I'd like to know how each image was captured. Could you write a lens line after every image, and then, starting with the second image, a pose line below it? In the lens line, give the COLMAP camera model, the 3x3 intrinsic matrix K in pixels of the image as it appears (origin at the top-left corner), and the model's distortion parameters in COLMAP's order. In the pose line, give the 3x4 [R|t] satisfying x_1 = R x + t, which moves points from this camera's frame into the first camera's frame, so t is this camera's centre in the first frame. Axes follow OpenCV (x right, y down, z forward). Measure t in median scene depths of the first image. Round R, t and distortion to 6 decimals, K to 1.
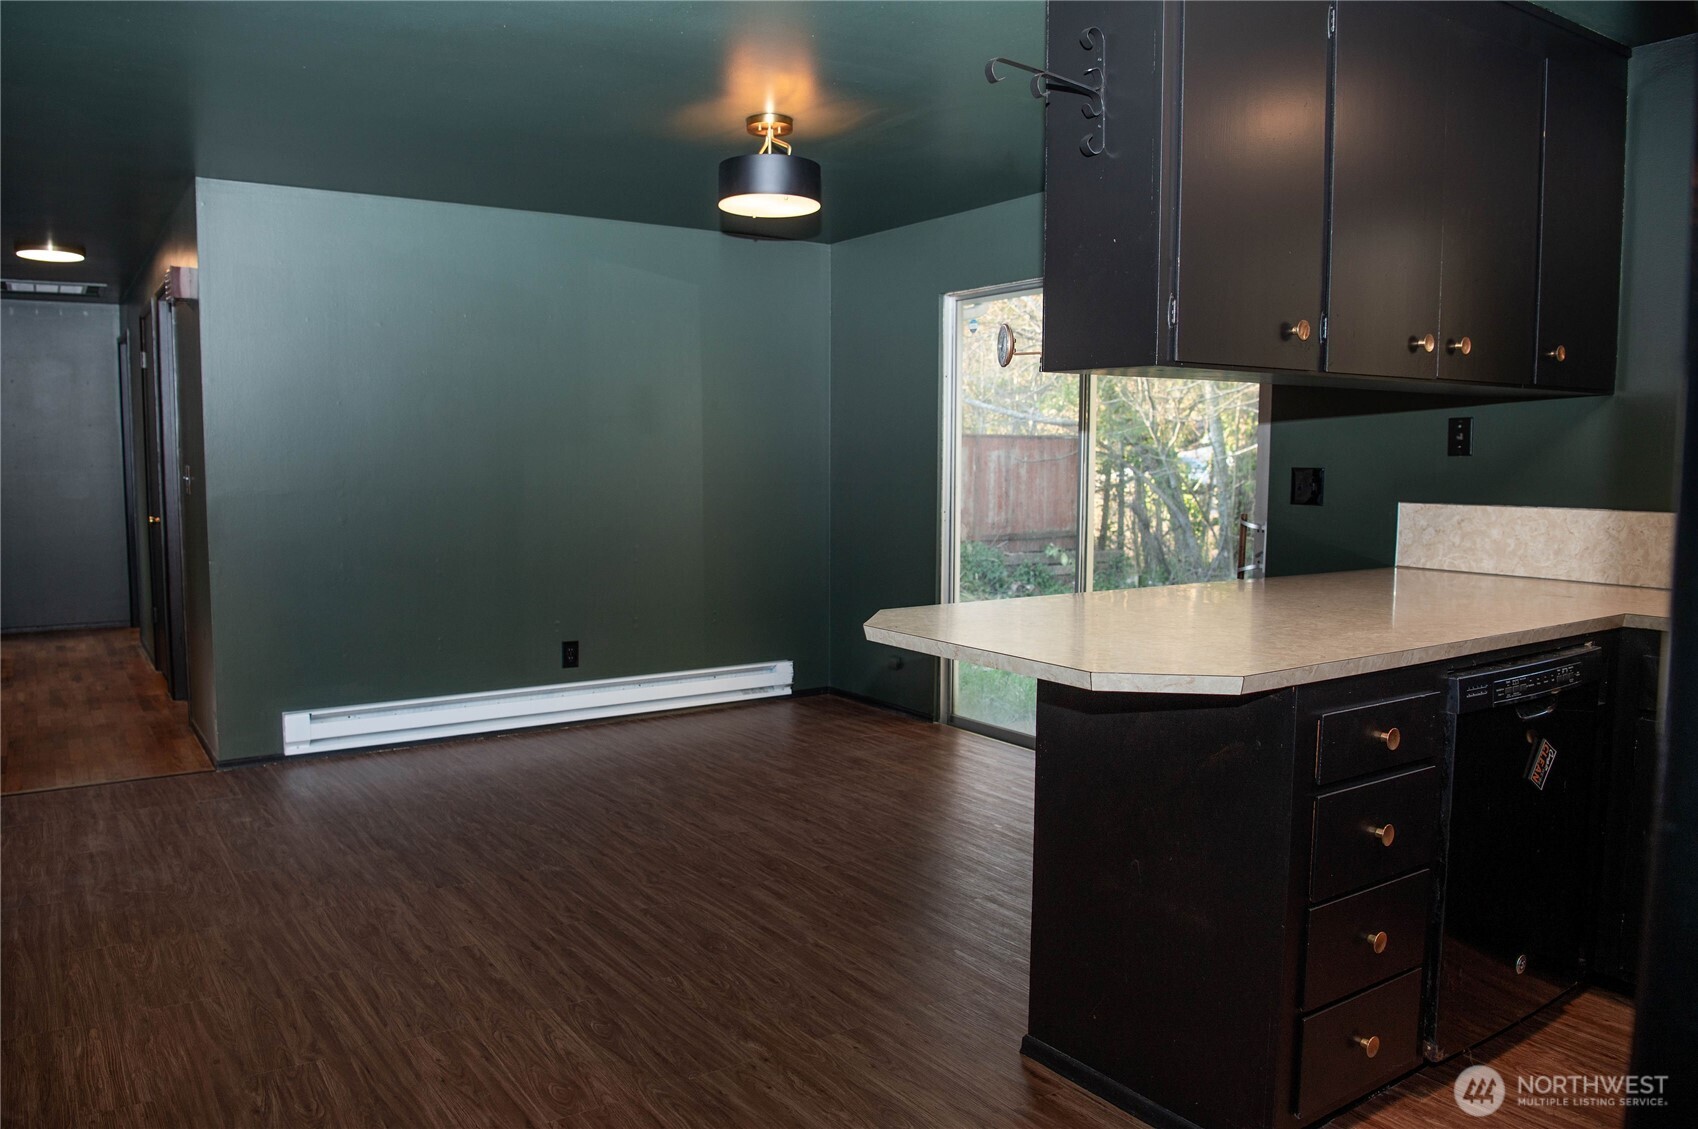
lens RADIAL K [[1223.5, 0, 842.6], [0, 1223.5, 574.8], [0, 0, 1]] dist [-0.068025, 0.010576]
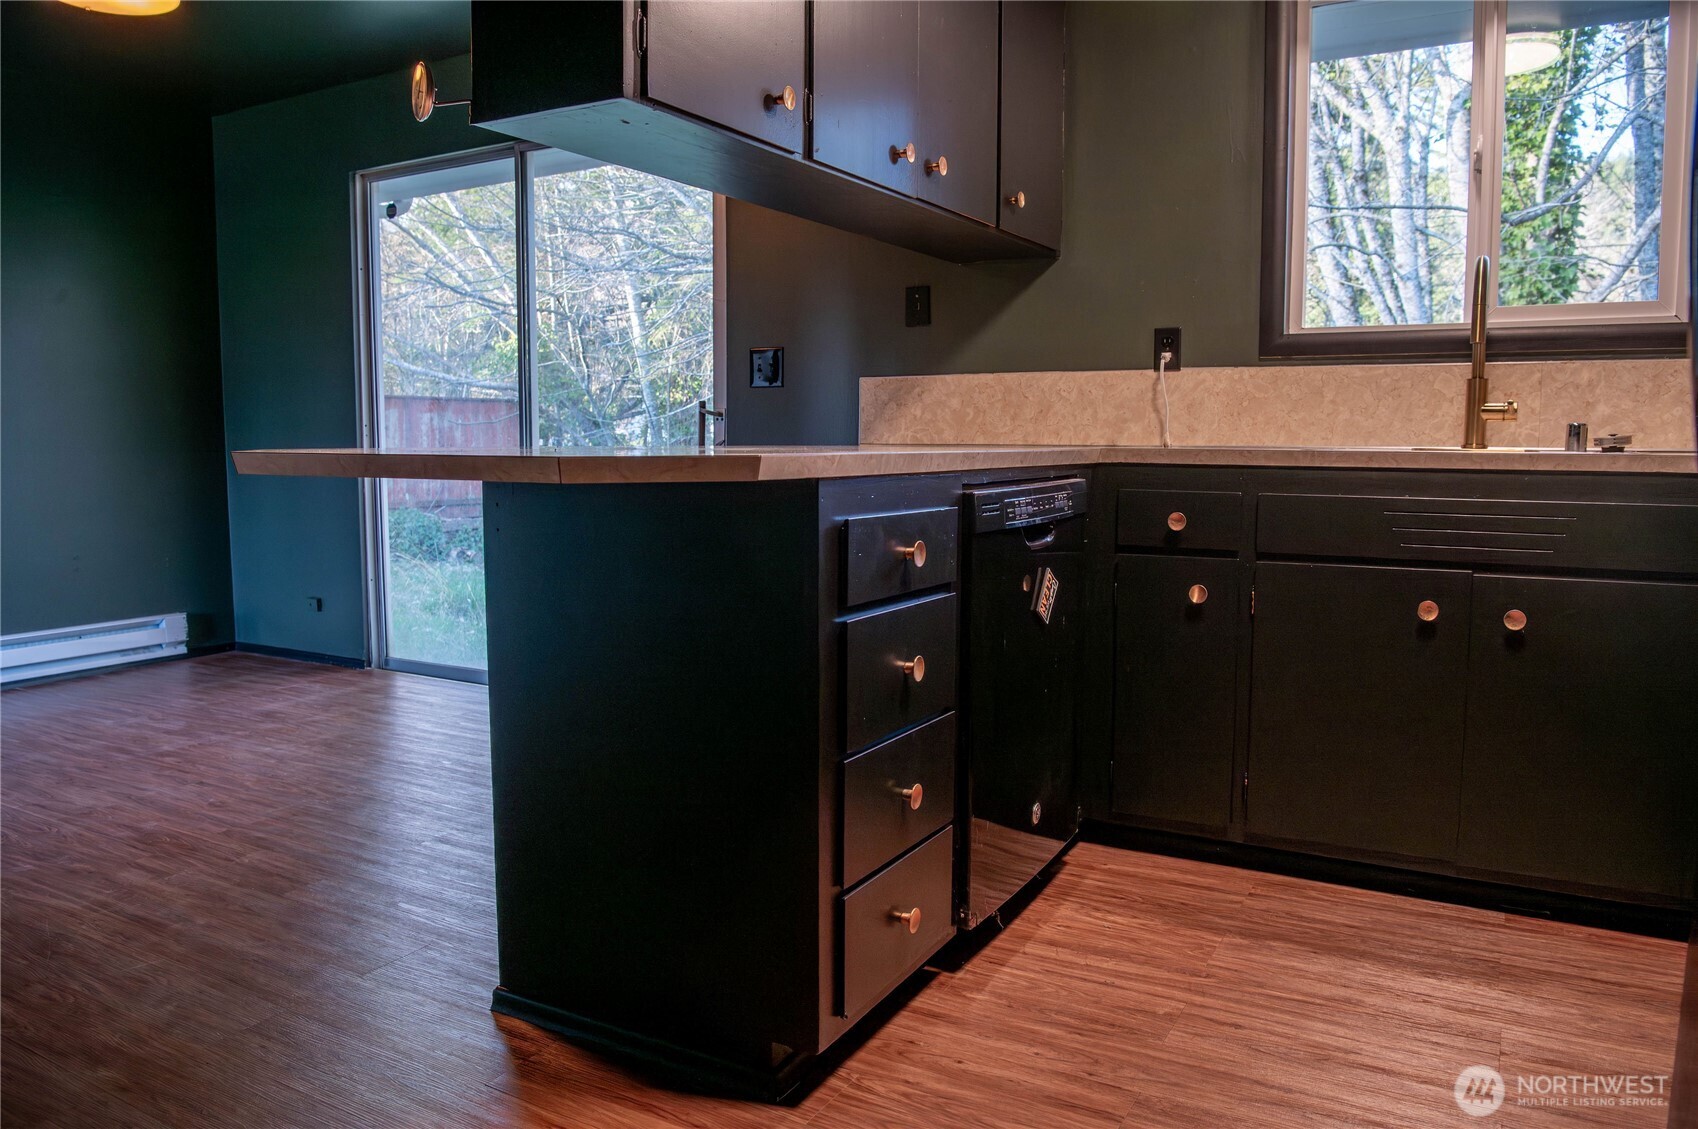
lens RADIAL K [[1192.7, 0, 839.4], [0, 1192.7, 566.7], [0, 0, 1]] dist [-0.068893, 0.017303]
pose [[0.897663, -0.049292, 0.437916, 0.021907], [0.043121, 0.998781, 0.024031, 0.071796], [-0.438567, -0.002688, 0.898694, 0.157644]]
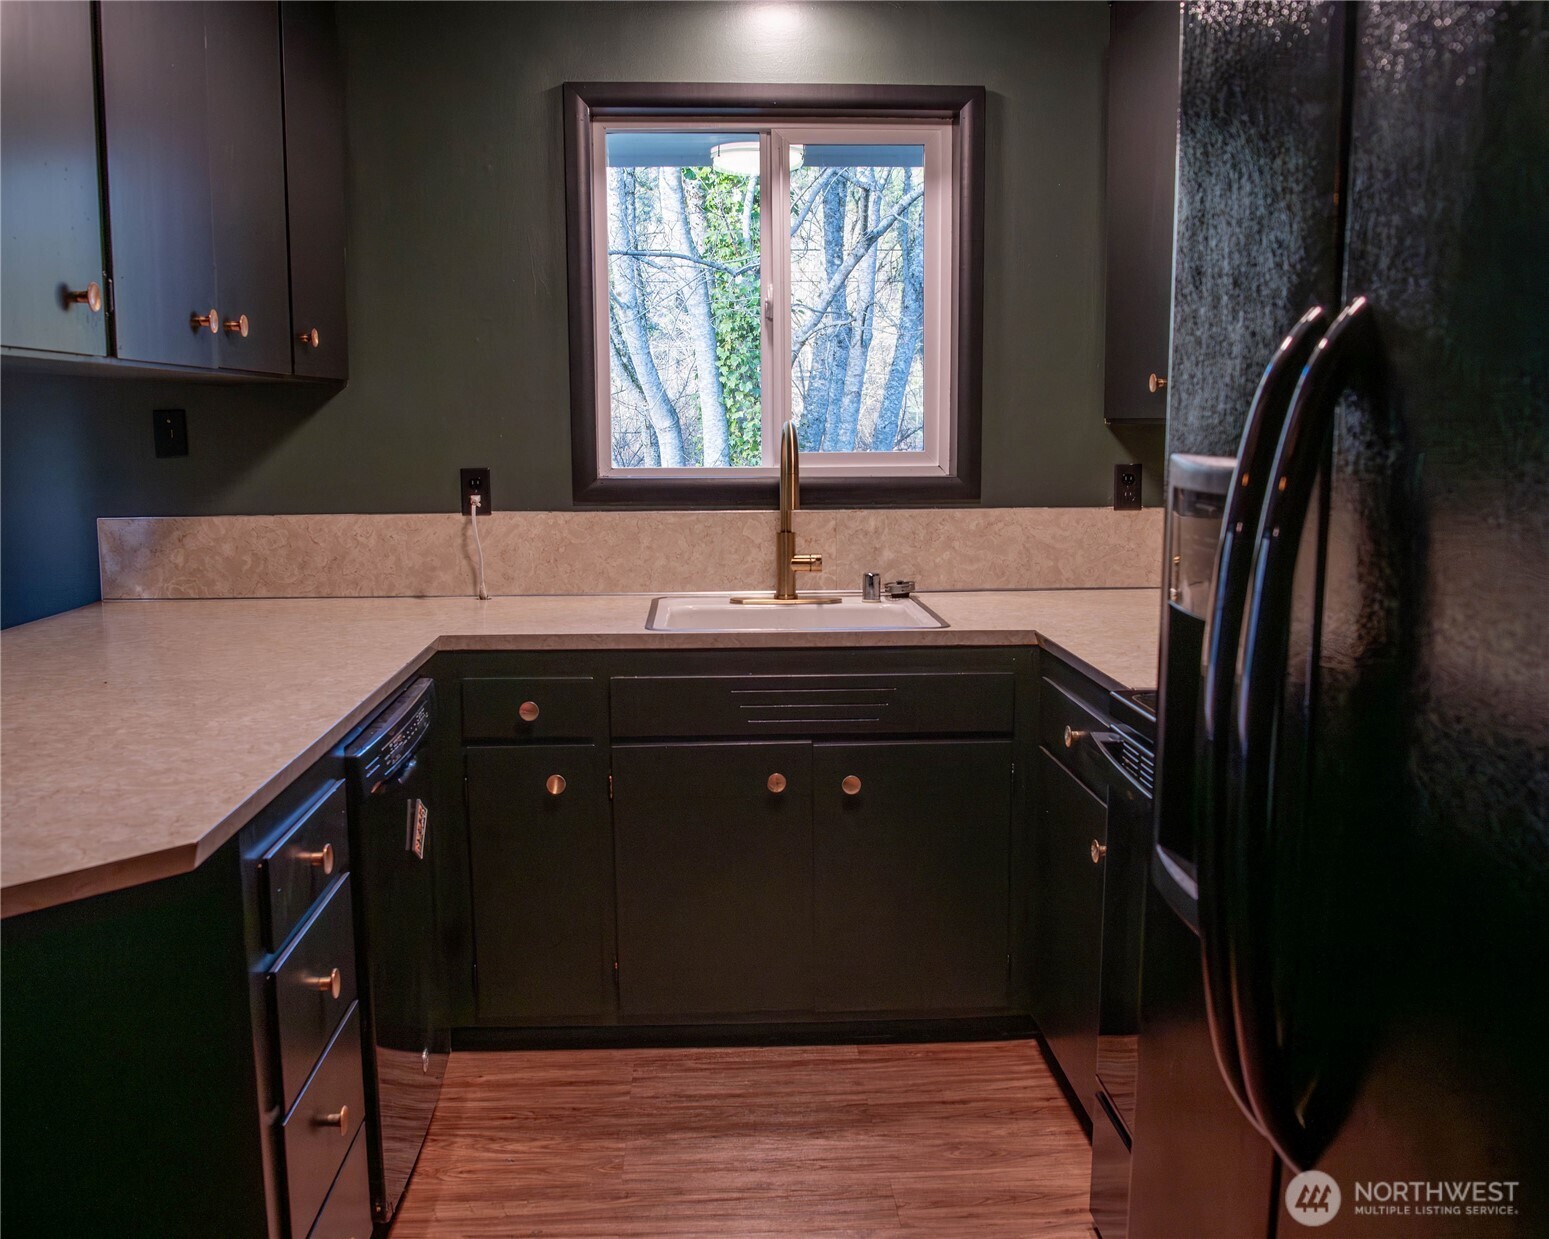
lens RADIAL K [[1346.1, 0, 766.9], [0, 1346.1, 622.4], [0, 0, 1]] dist [-0.066066, 0.005092]
pose [[0.520533, -0.124430, 0.844726, -0.050441], [0.086781, 0.991911, 0.092634, -0.036816], [-0.849420, 0.025087, 0.527121, 0.189575]]
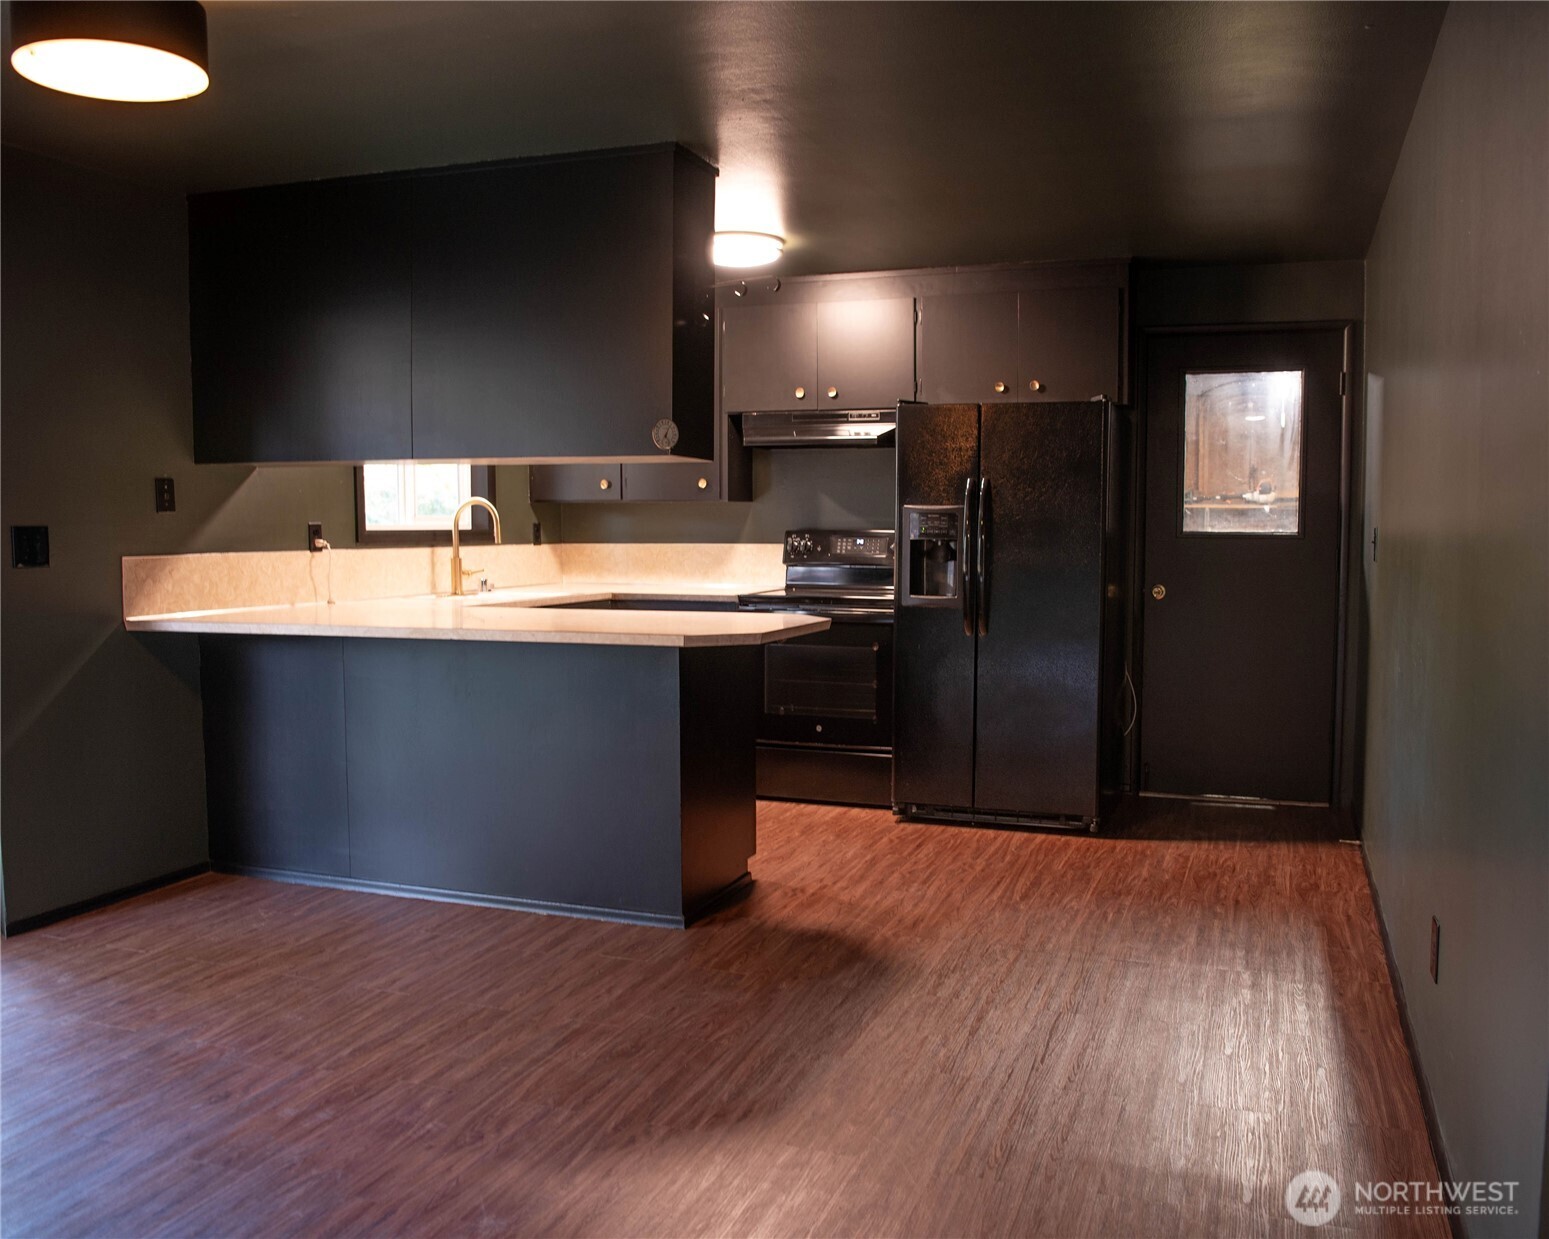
lens RADIAL K [[1346.1, 0, 826.4], [0, 1346.1, 614.8], [0, 0, 1]] dist [-0.066066, 0.005092]
pose [[-0.606393, -0.054490, 0.793296, -0.862669], [0.074768, 0.989322, 0.125108, -0.114738], [-0.791642, 0.135178, -0.595843, 1.278298]]
